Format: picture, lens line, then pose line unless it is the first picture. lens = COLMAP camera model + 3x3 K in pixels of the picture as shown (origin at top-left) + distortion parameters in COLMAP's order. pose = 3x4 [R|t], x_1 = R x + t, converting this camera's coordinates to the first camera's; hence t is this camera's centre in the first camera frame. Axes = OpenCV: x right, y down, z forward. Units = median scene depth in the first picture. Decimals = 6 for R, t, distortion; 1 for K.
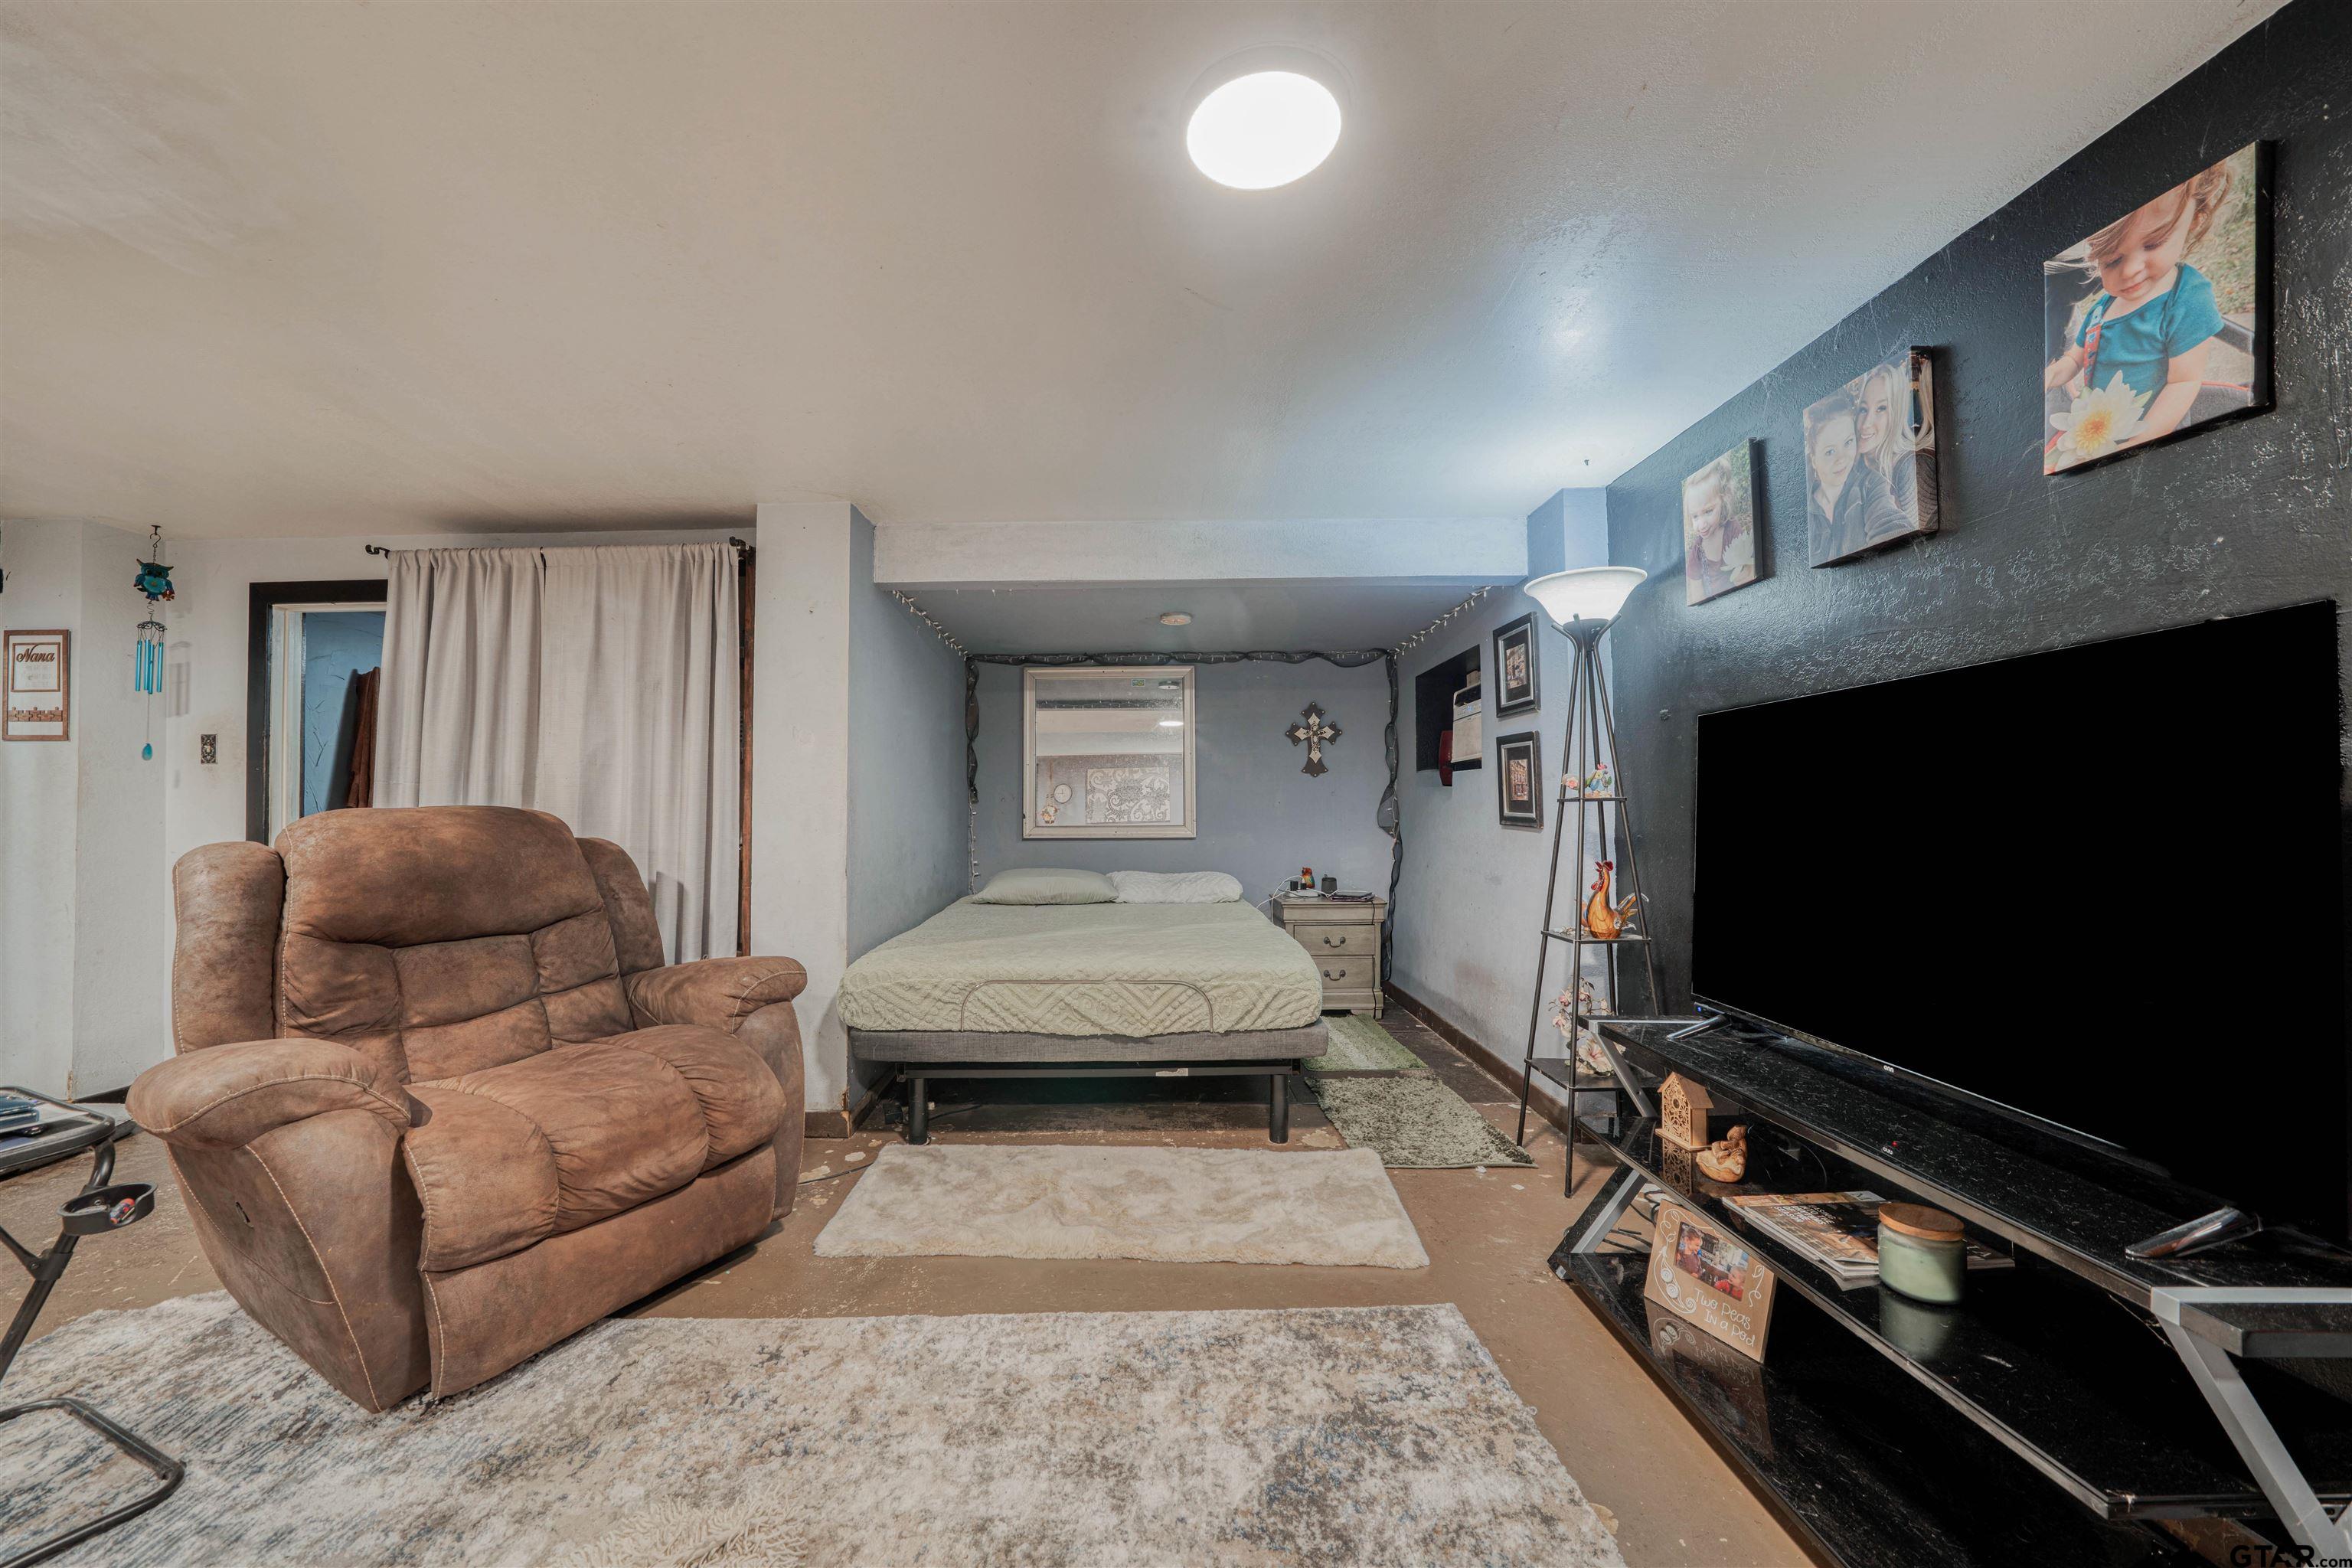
lens RADIAL K [[866.1, 0, 1143.1], [0, 866.1, 788.0], [0, 0, 1]] dist [-0.030223, 0.003538]
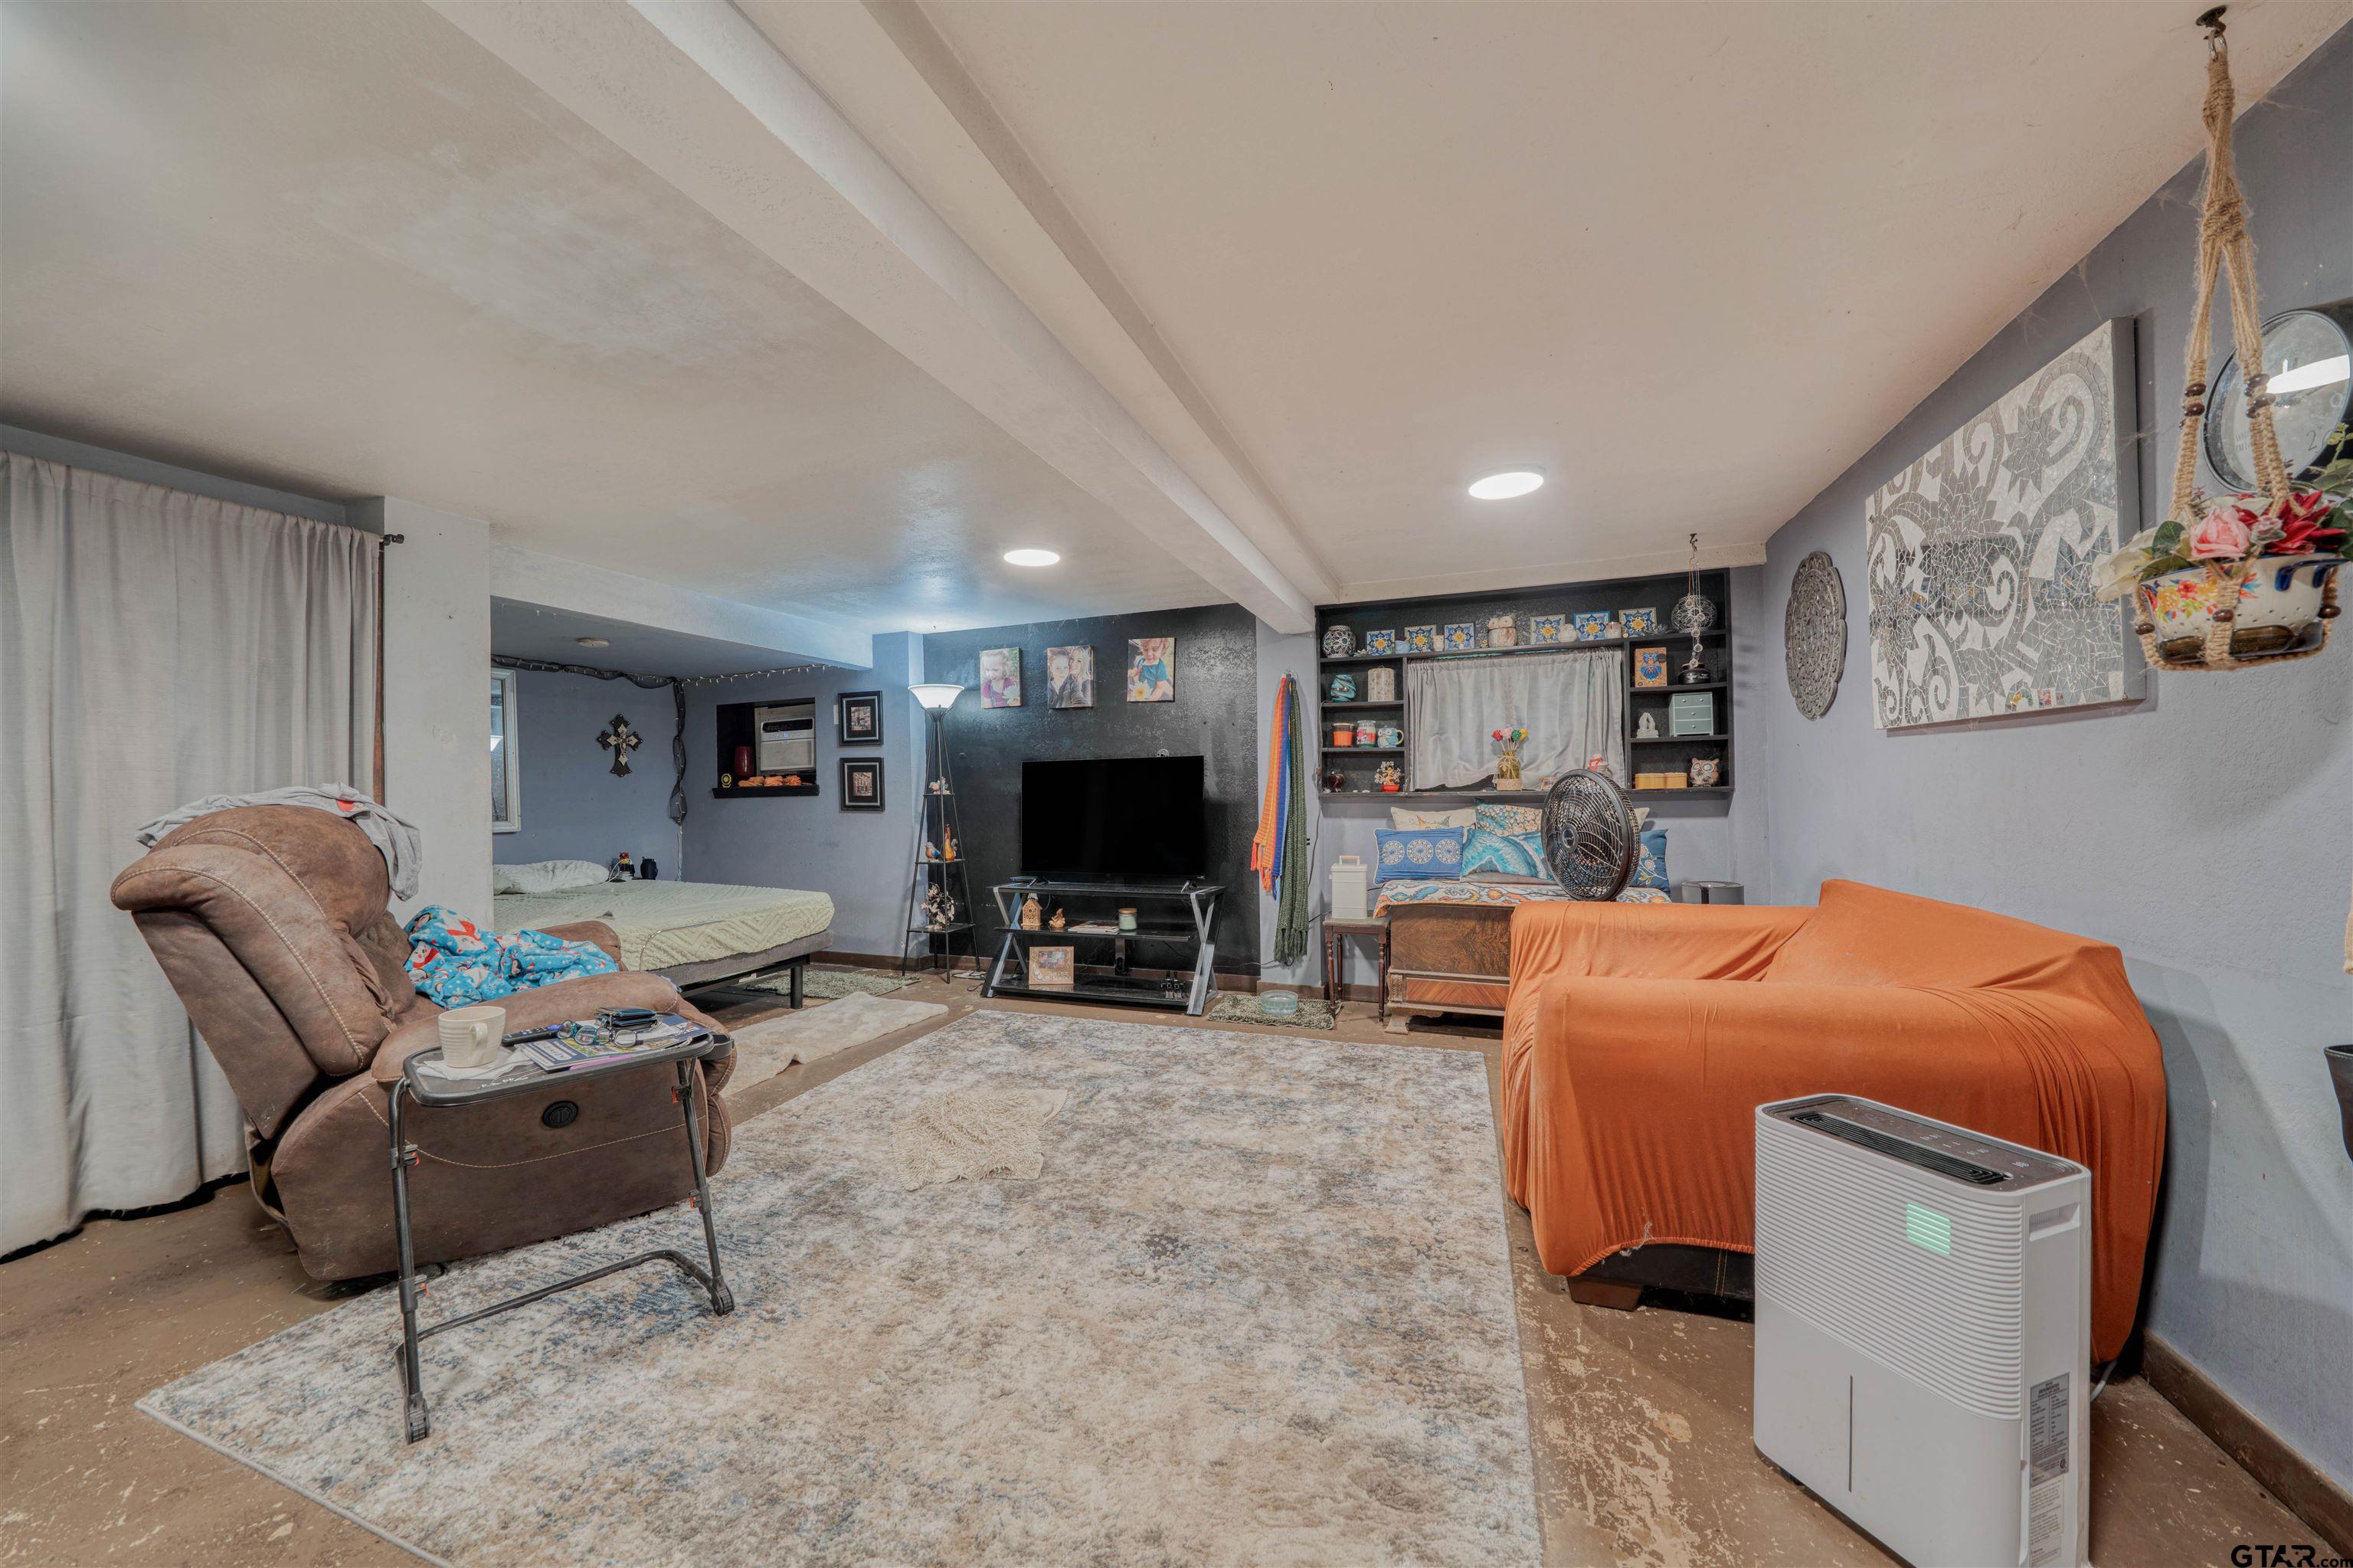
lens RADIAL K [[813.6, 0, 1159.3], [0, 813.6, 798.8], [0, 0, 1]] dist [-0.026532, 0.002632]
pose [[0.347813, -0.004278, 0.937554, -1.355908], [-0.010564, 0.999908, 0.008481, 0.000548], [-0.937505, -0.012854, 0.347736, -0.200934]]
